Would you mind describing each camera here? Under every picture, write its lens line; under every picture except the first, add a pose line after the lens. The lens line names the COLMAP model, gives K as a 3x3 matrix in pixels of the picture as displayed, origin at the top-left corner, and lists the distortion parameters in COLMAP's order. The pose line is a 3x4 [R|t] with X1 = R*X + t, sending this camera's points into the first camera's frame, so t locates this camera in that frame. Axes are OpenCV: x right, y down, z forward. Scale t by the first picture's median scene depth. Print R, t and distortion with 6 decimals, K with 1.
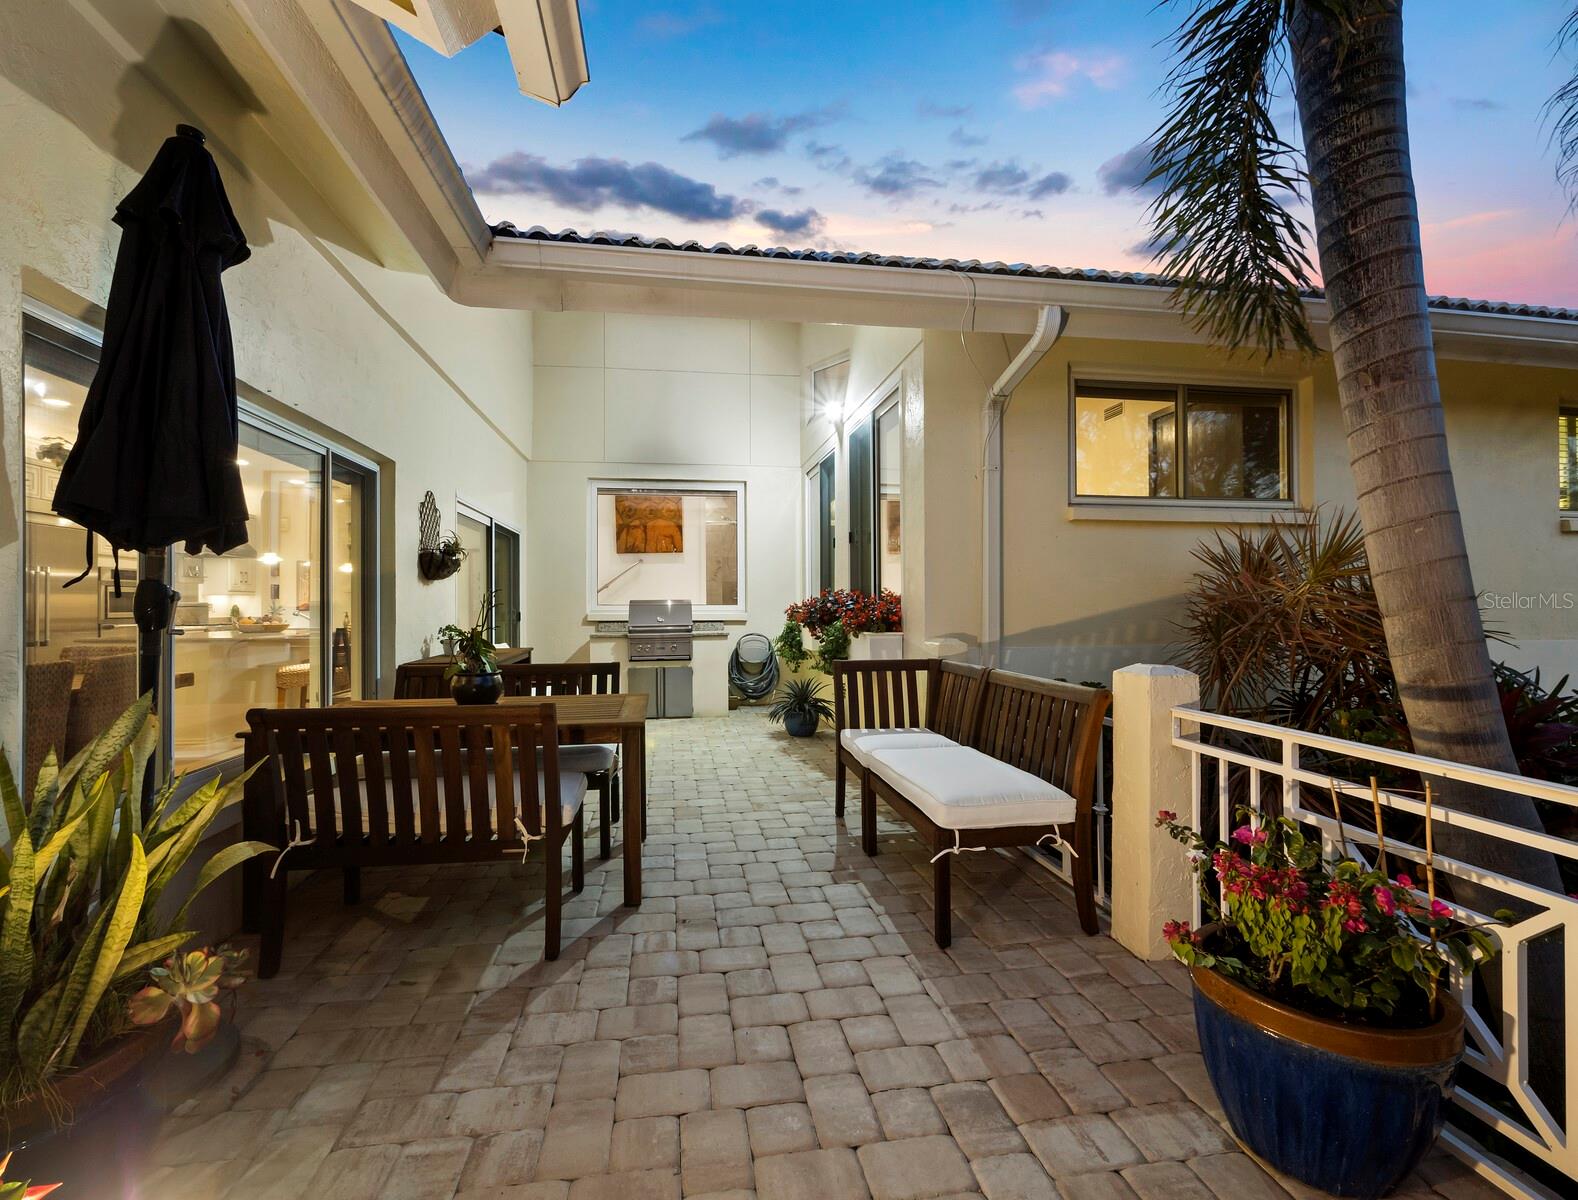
lens RADIAL K [[689.4, 0, 782.4], [0, 689.4, 599.4], [0, 0, 1]] dist [-0.005181, 0.000772]
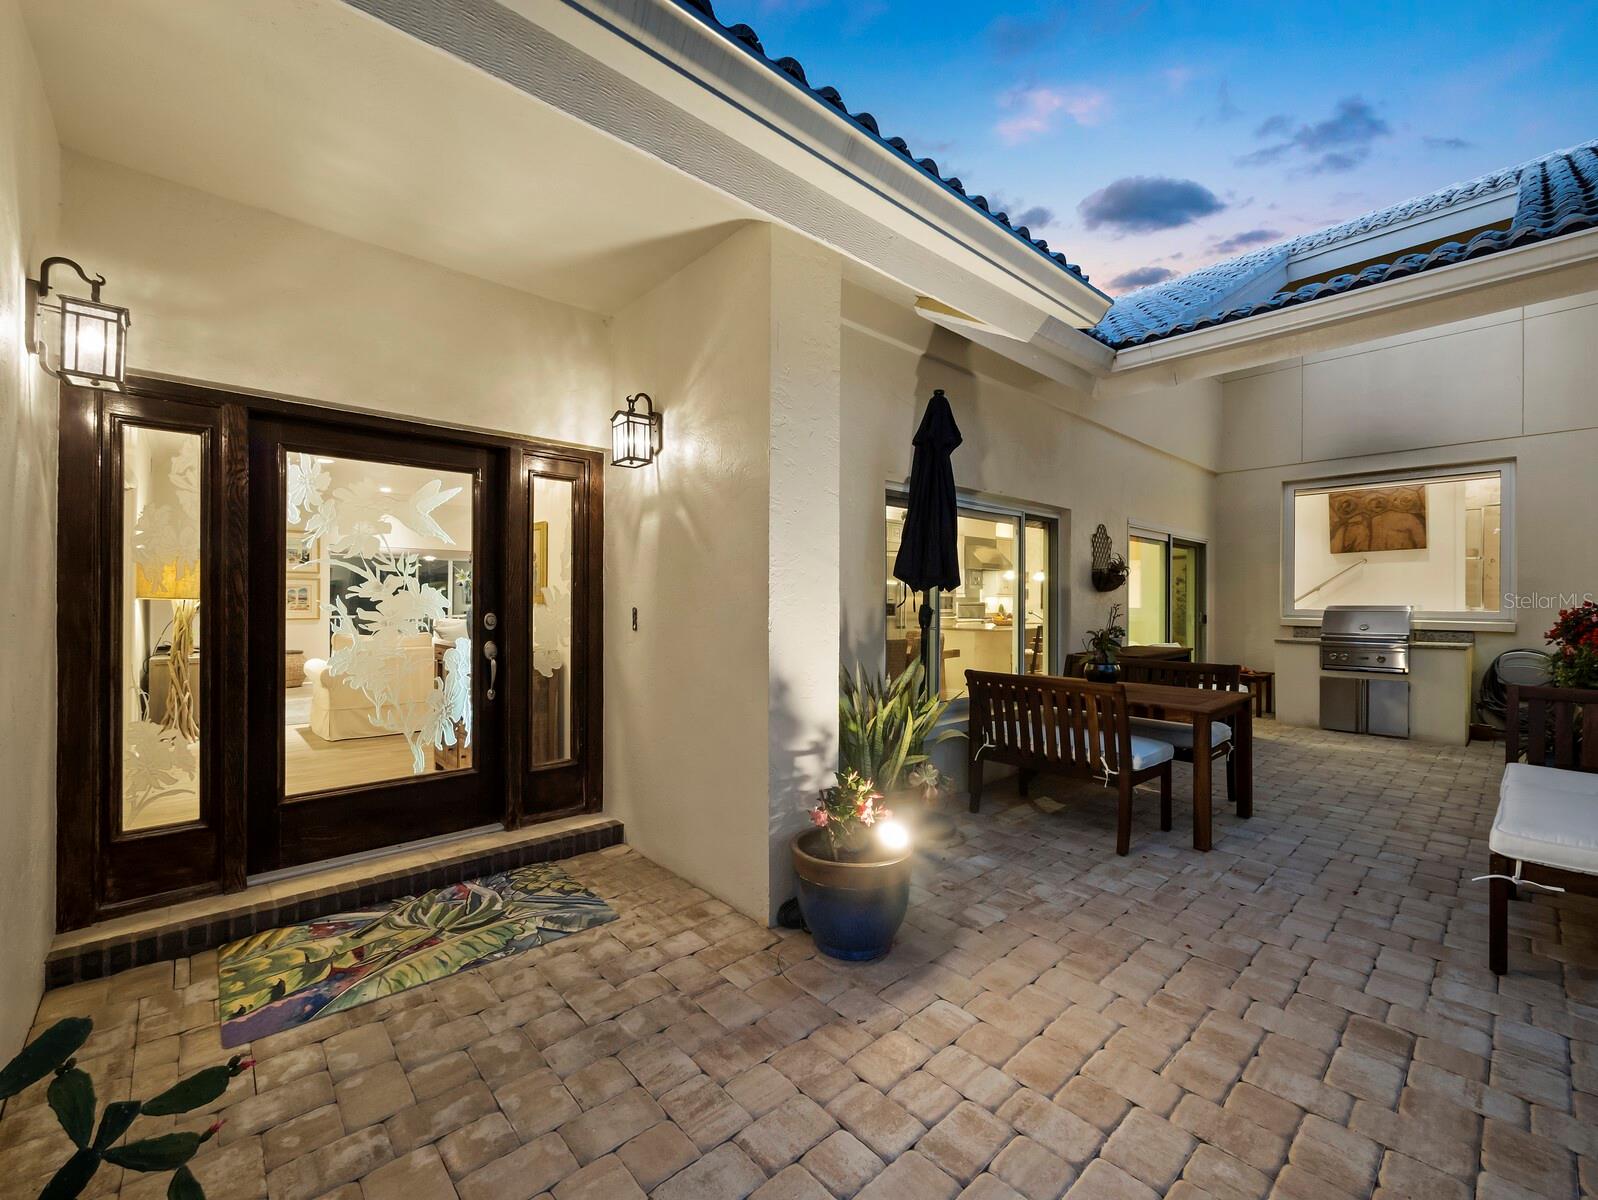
lens RADIAL K [[656.0, 0, 797.1], [0, 656.0, 609.9], [0, 0, 1]] dist [-0.005735, 0.000539]
pose [[0.545742, 0.017953, -0.837761, 0.409780], [-0.000279, 0.999774, 0.021243, -0.036727], [0.837953, -0.011359, 0.545624, -0.321492]]
